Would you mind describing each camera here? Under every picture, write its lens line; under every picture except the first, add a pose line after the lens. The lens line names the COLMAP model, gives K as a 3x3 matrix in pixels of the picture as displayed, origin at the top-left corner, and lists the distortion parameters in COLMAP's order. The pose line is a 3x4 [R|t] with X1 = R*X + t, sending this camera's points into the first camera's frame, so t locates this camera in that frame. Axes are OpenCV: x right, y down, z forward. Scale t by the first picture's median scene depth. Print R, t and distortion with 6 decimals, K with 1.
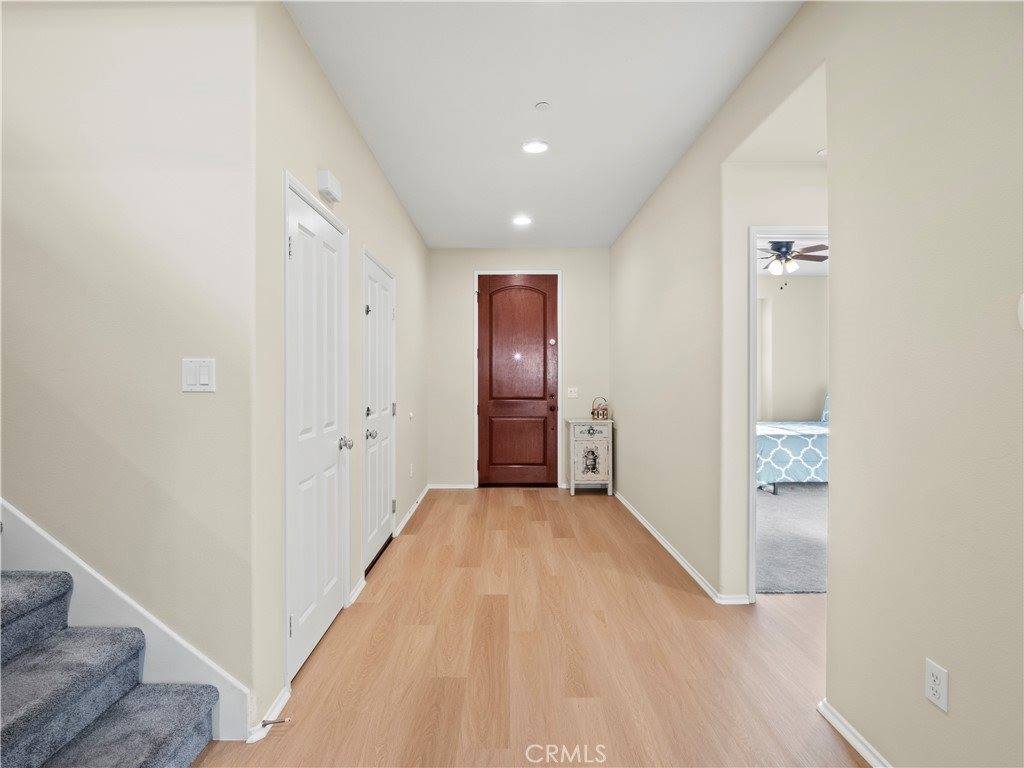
lens RADIAL K [[495.1, 0, 508.0], [0, 495.1, 379.6], [0, 0, 1]] dist [-0.020605, 0.000606]
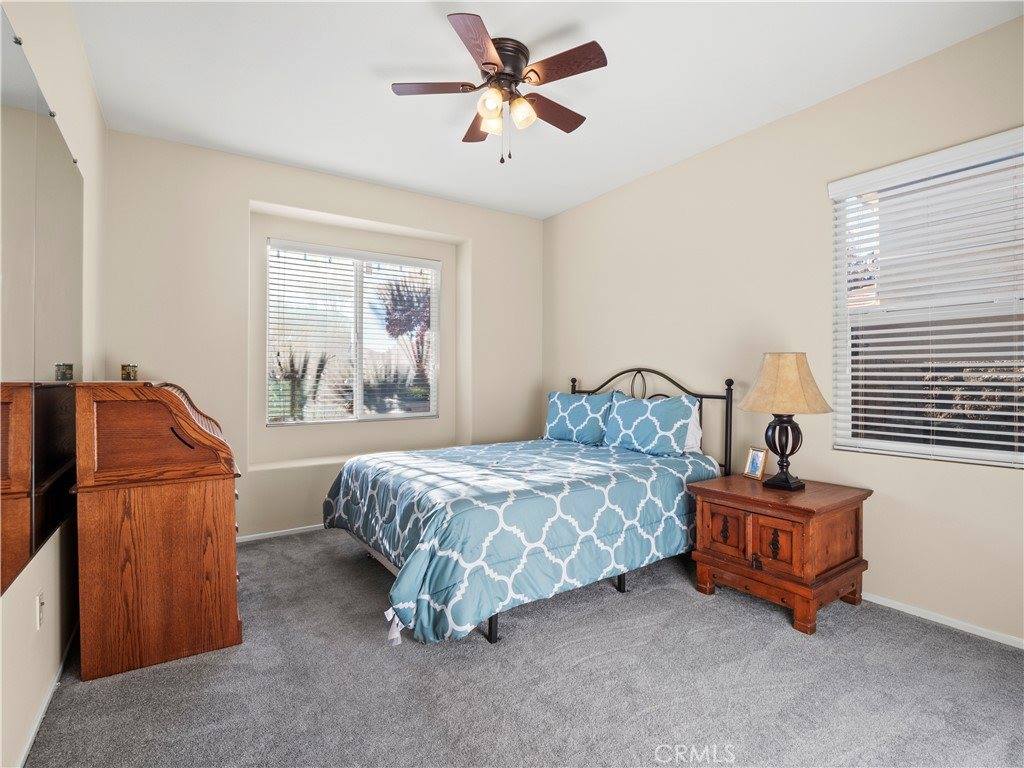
lens RADIAL K [[495.1, 0, 507.9], [0, 495.1, 379.1], [0, 0, 1]] dist [-0.020605, 0.000606]
pose [[0.823916, -0.000620, 0.566712, 0.321020], [0.001284, 0.999999, -0.000774, 0.013528], [-0.566711, 0.001365, 0.823916, 0.654322]]
